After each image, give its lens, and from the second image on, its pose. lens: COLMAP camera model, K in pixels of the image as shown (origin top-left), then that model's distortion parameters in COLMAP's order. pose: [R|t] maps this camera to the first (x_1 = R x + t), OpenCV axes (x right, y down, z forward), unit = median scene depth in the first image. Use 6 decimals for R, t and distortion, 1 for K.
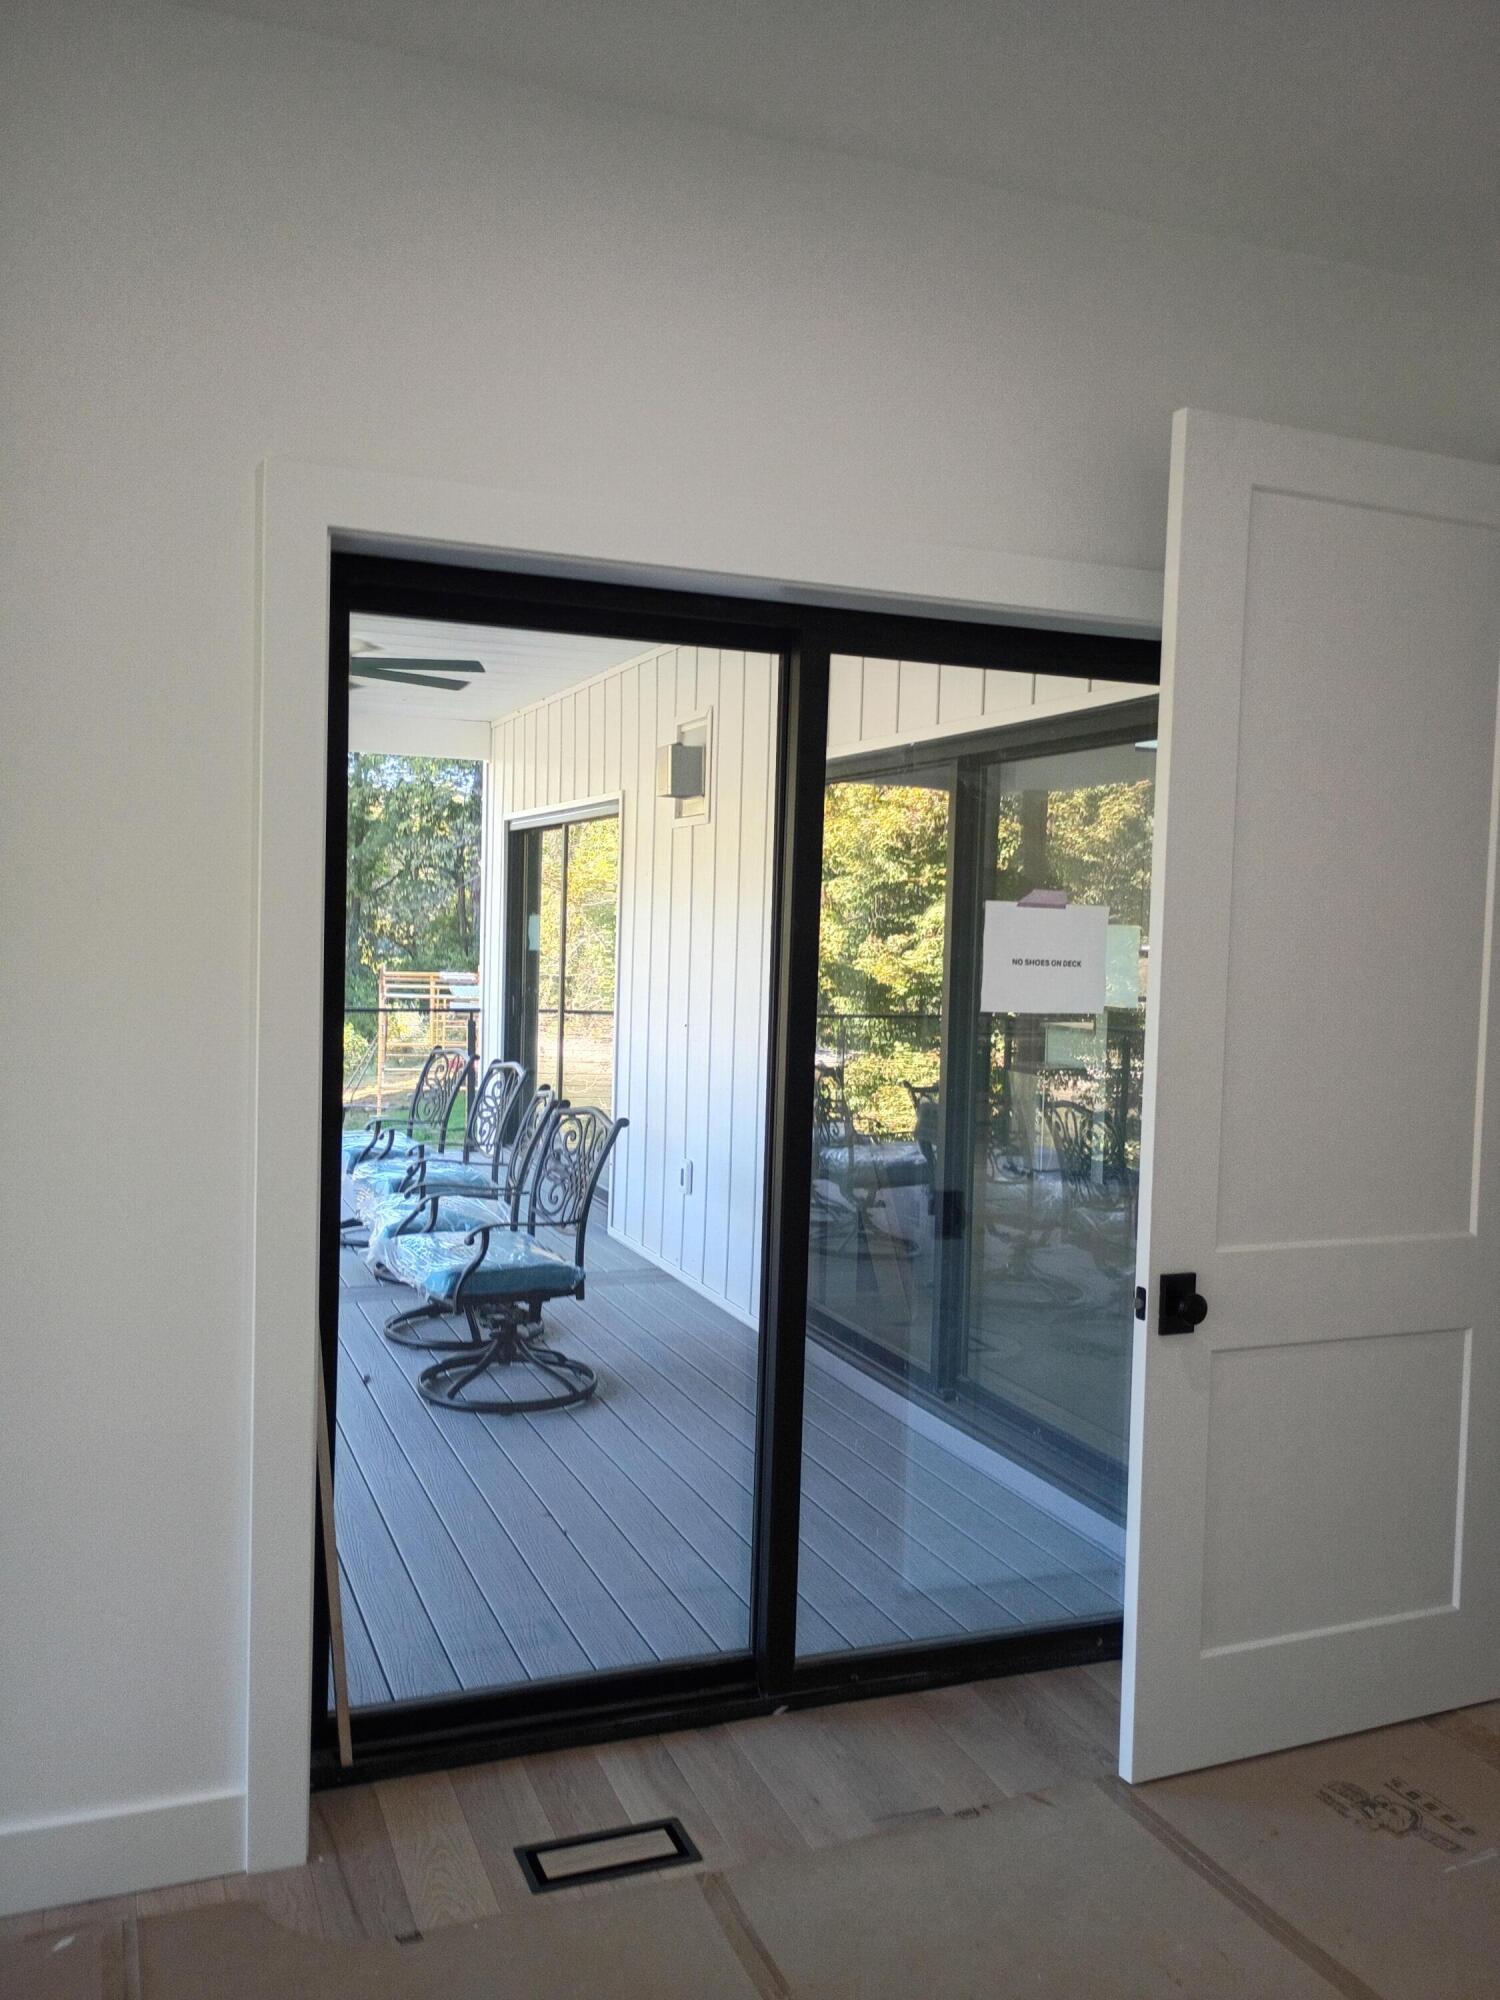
lens RADIAL K [[1654.2, 0, 750.0], [0, 1654.2, 1000.0], [0, 0, 1]] dist [0.071694, -0.088454]
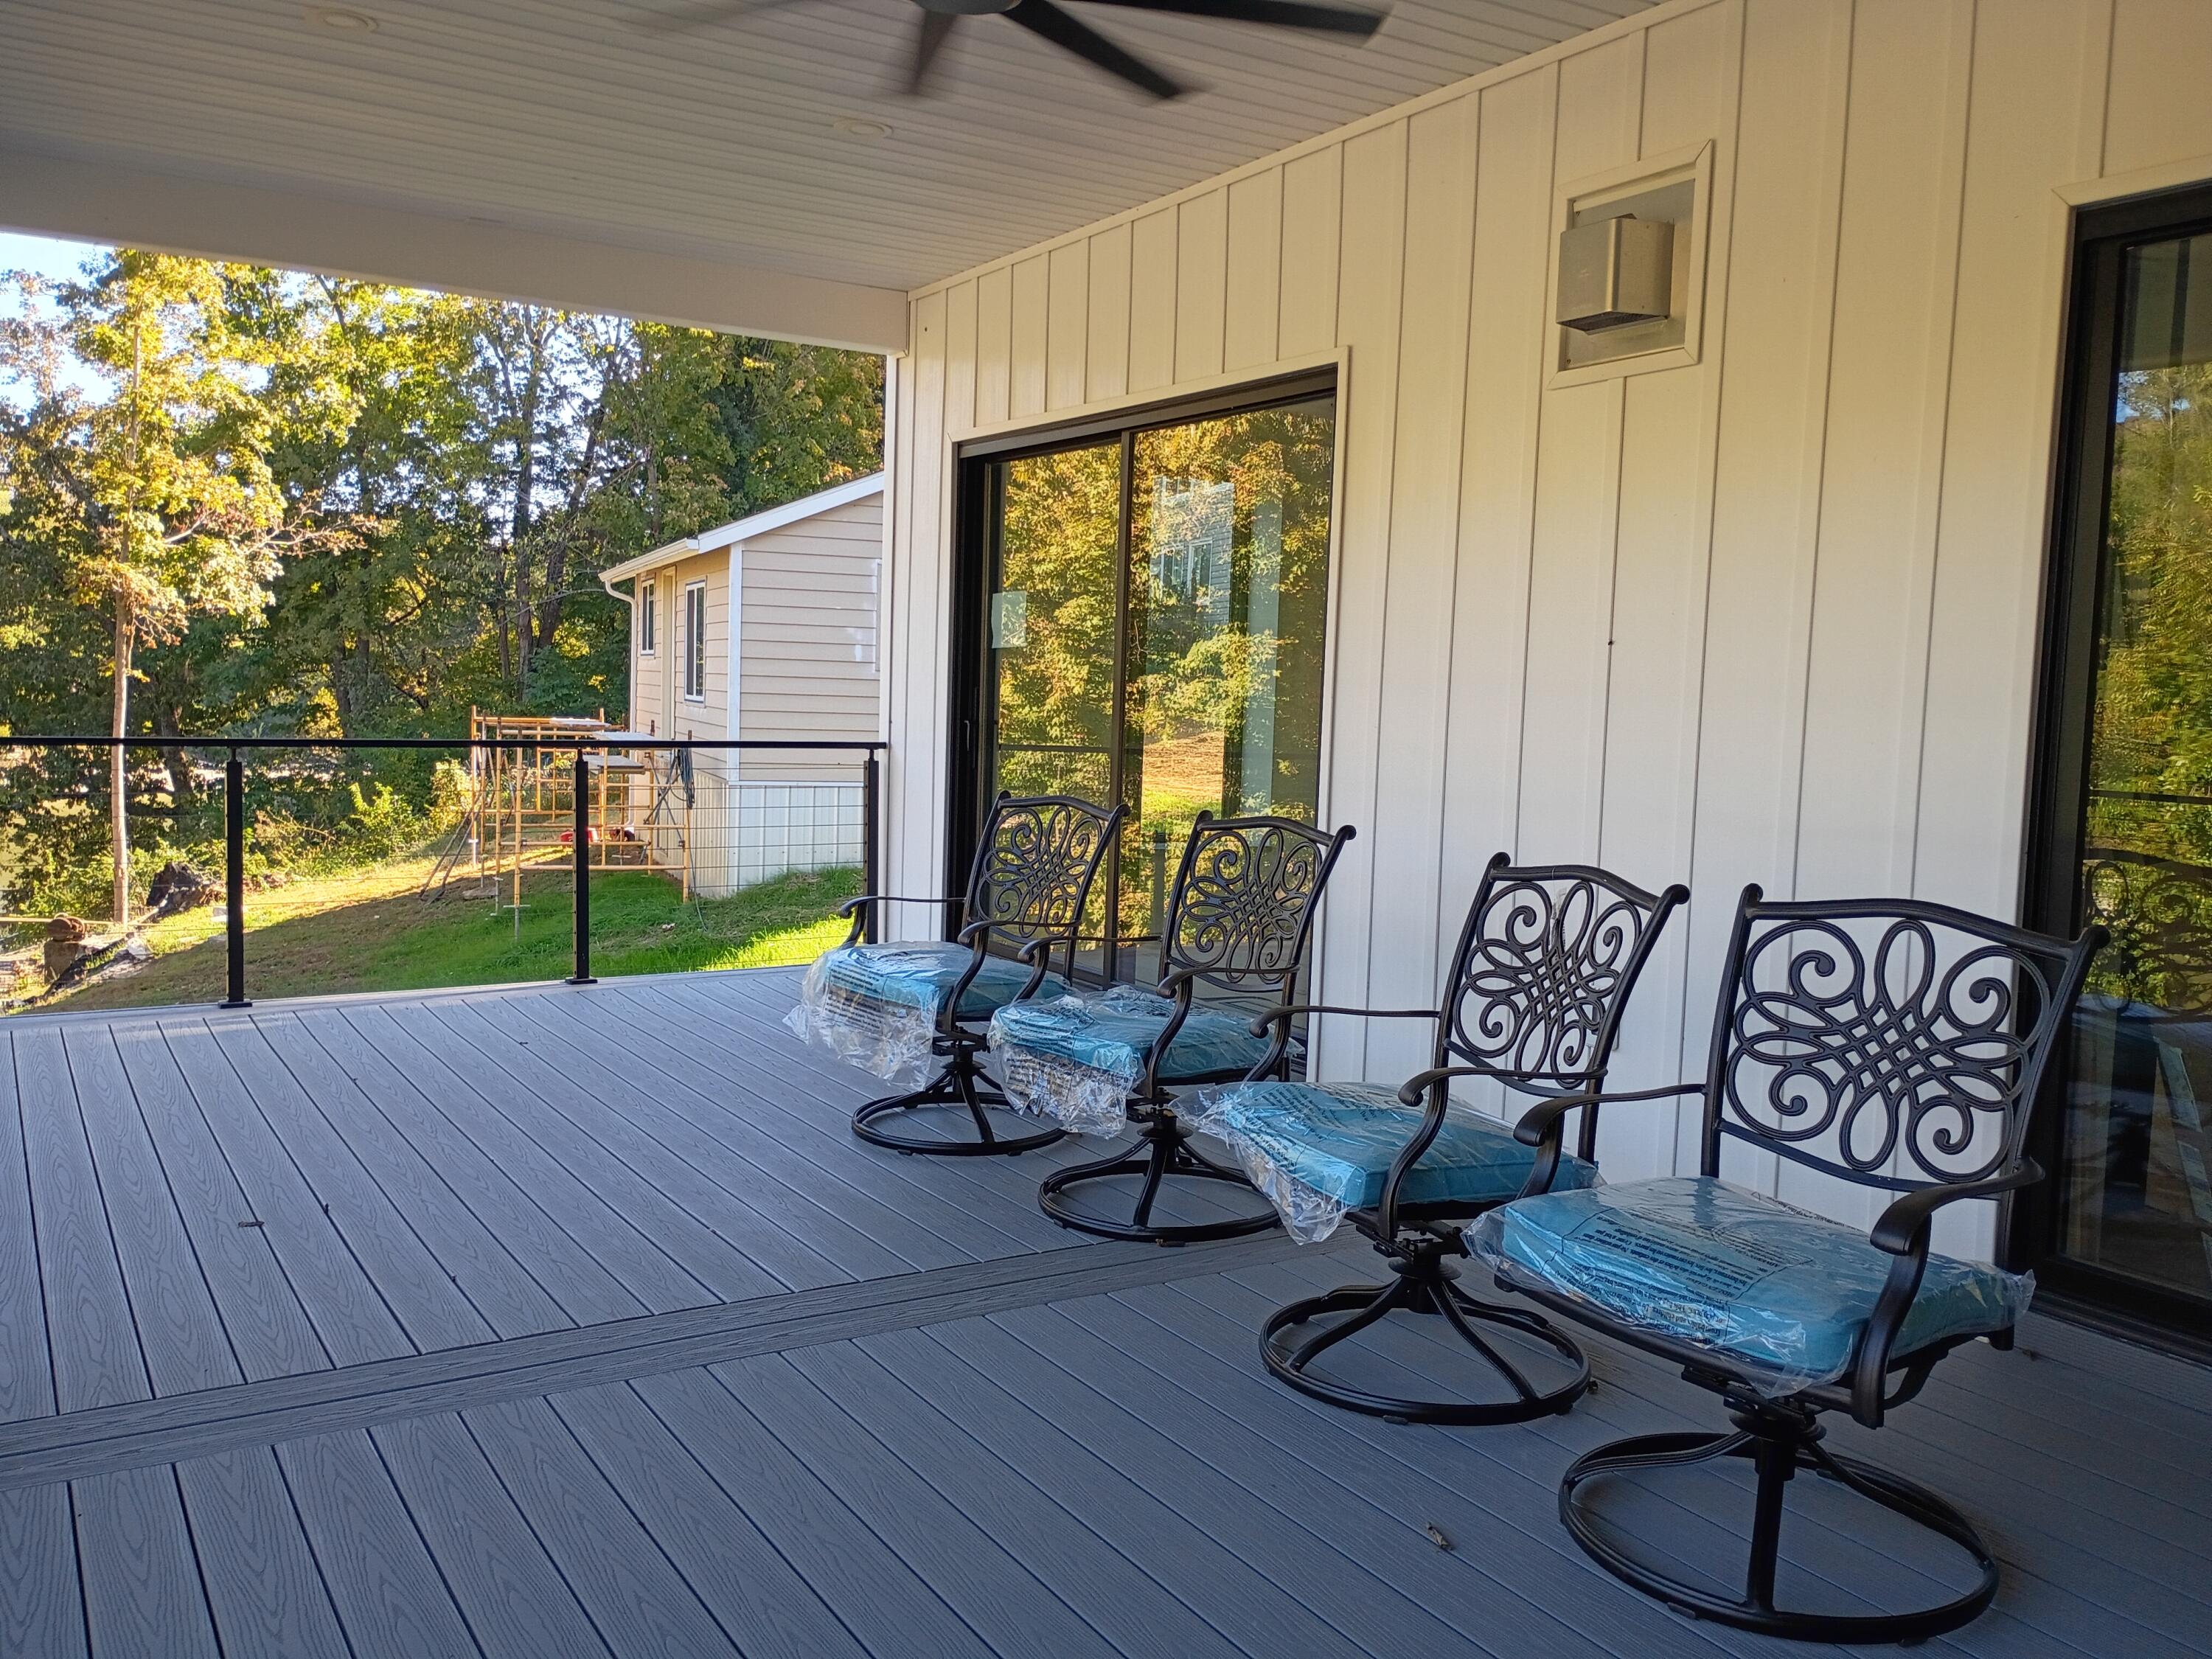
lens RADIAL K [[1822.6, 0, 1101.9], [0, 1822.6, 824.2], [0, 0, 1]] dist [0.071034, -0.099568]
pose [[0.984593, -0.007460, 0.174704, -0.296222], [0.001850, 0.999478, 0.032250, 0.020403], [-0.174853, -0.031430, 0.984093, 0.413714]]
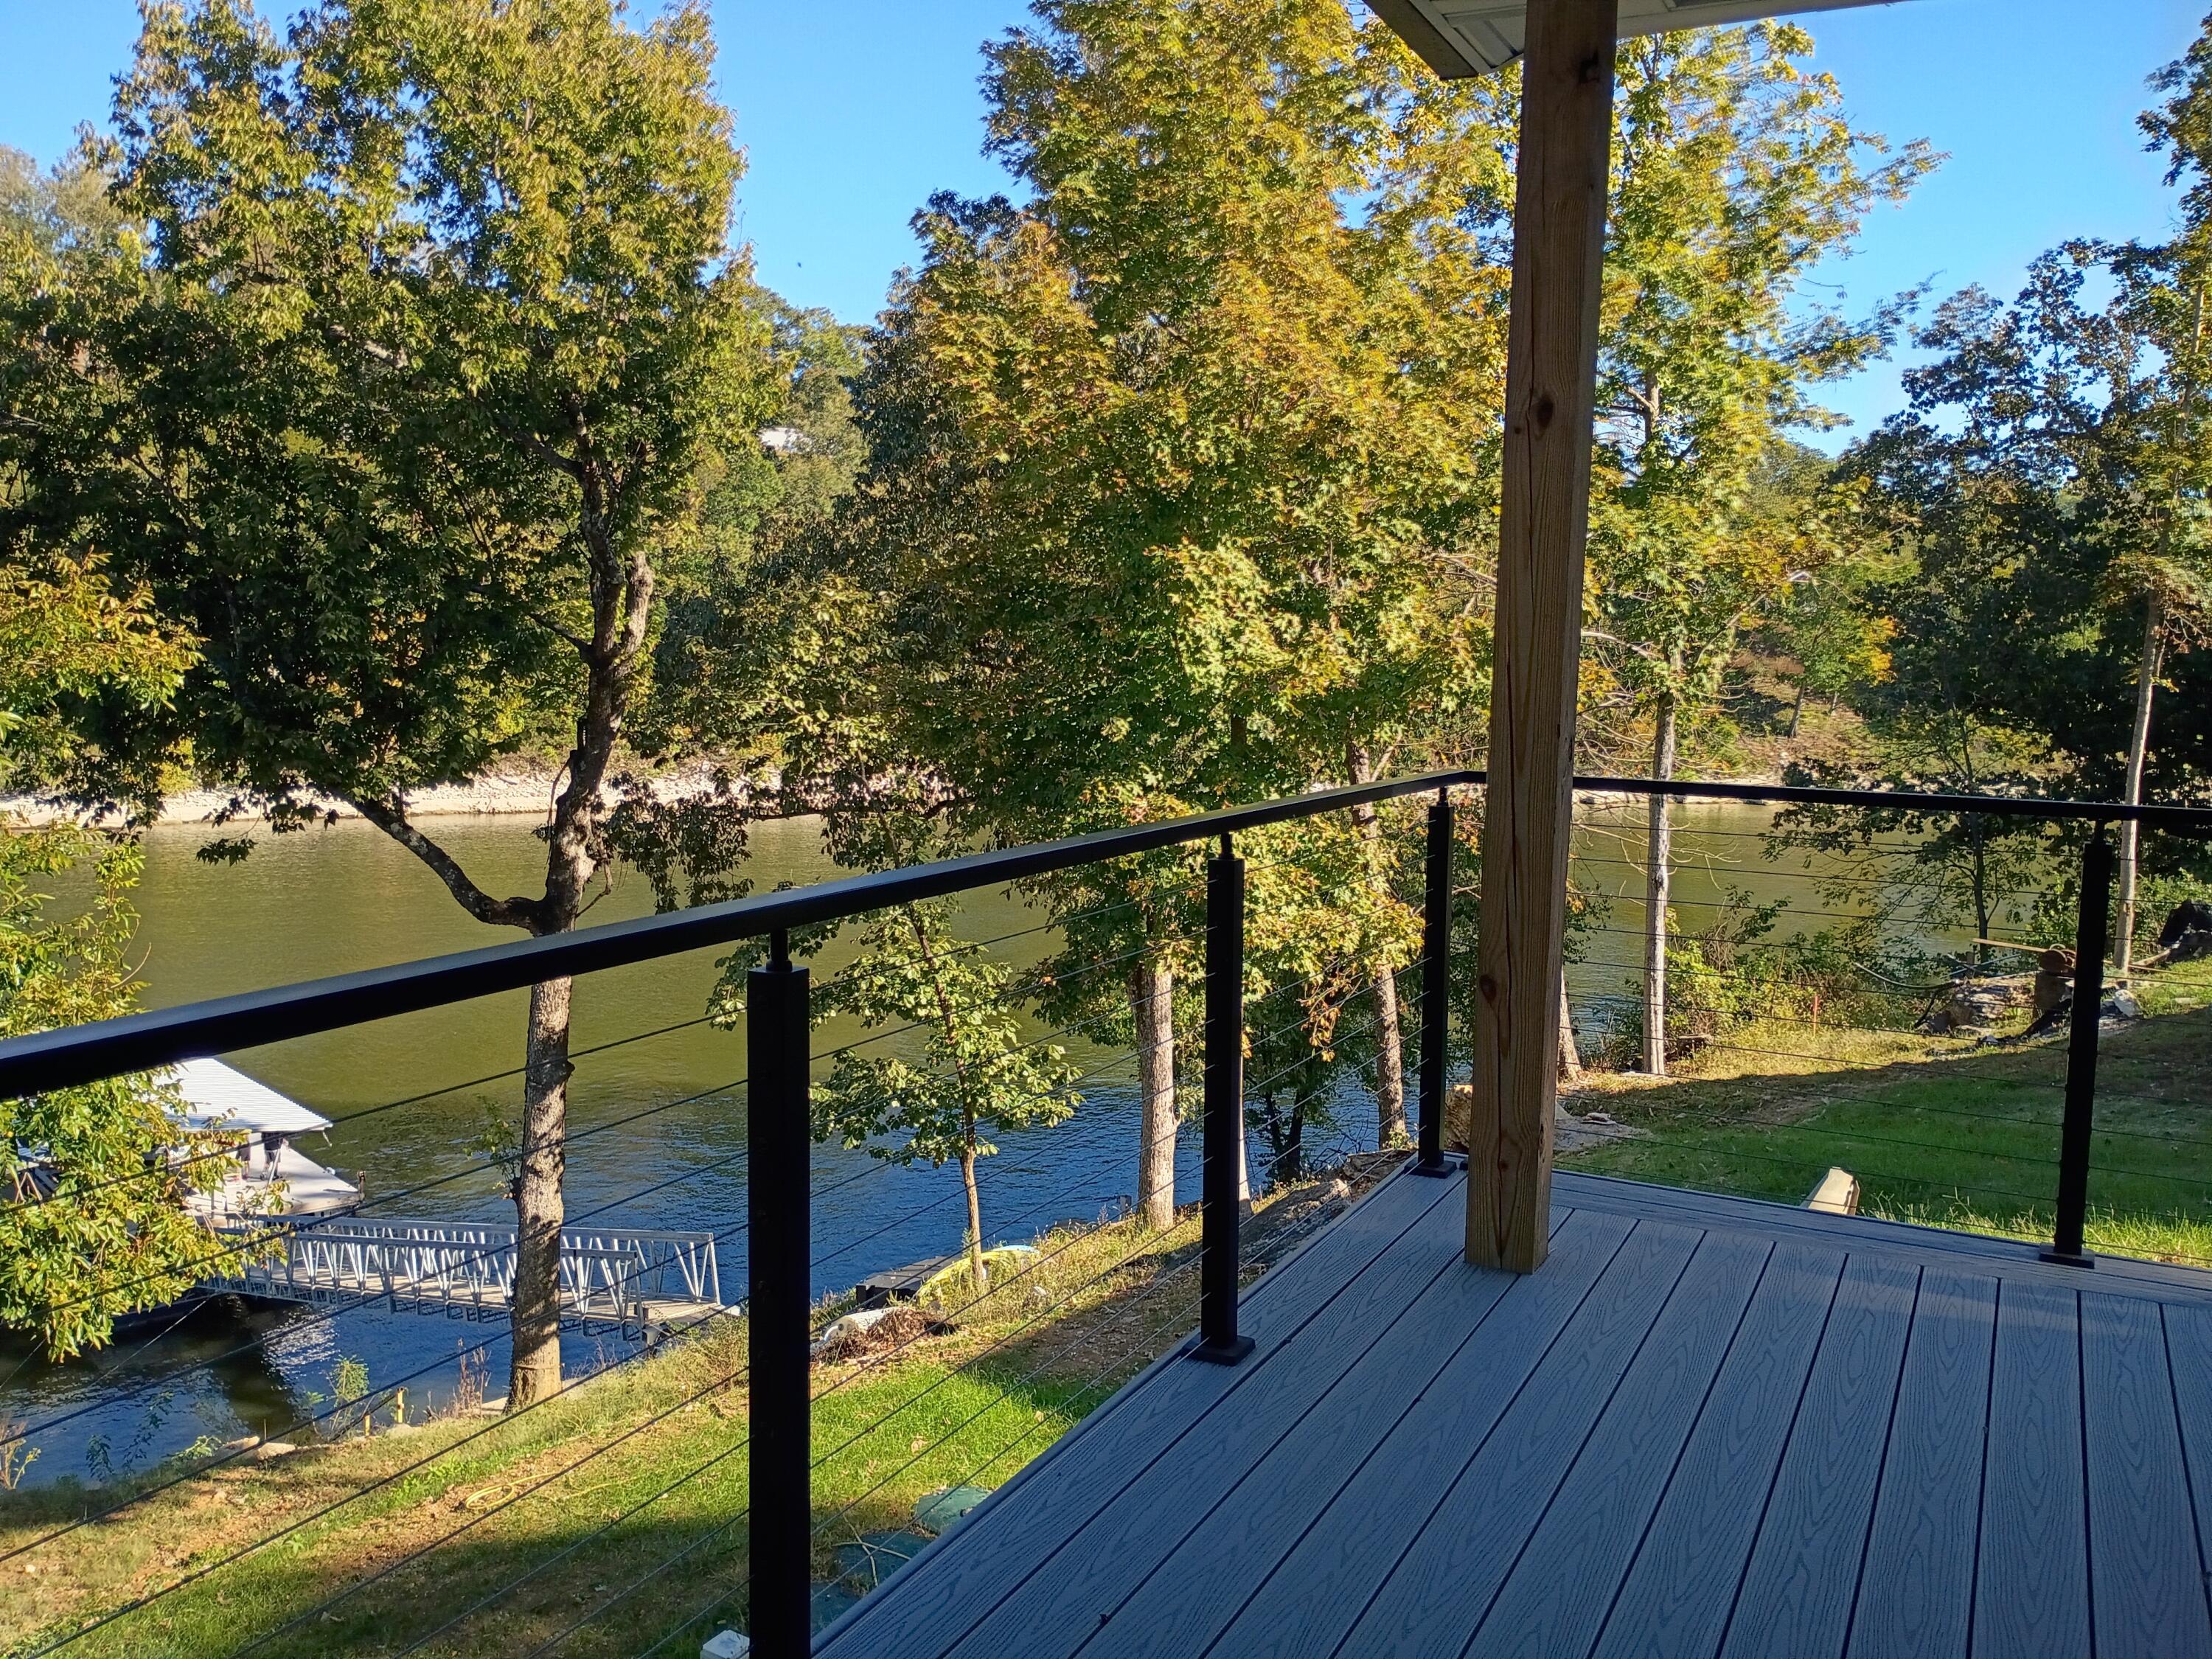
lens RADIAL K [[1822.6, 0, 1101.9], [0, 1822.6, 824.2], [0, 0, 1]] dist [0.071034, -0.099568]
pose [[0.663396, 0.067243, -0.745241, -0.354411], [-0.043237, 0.997735, 0.051537, -0.001527], [0.747018, -0.001967, 0.664801, 0.799994]]
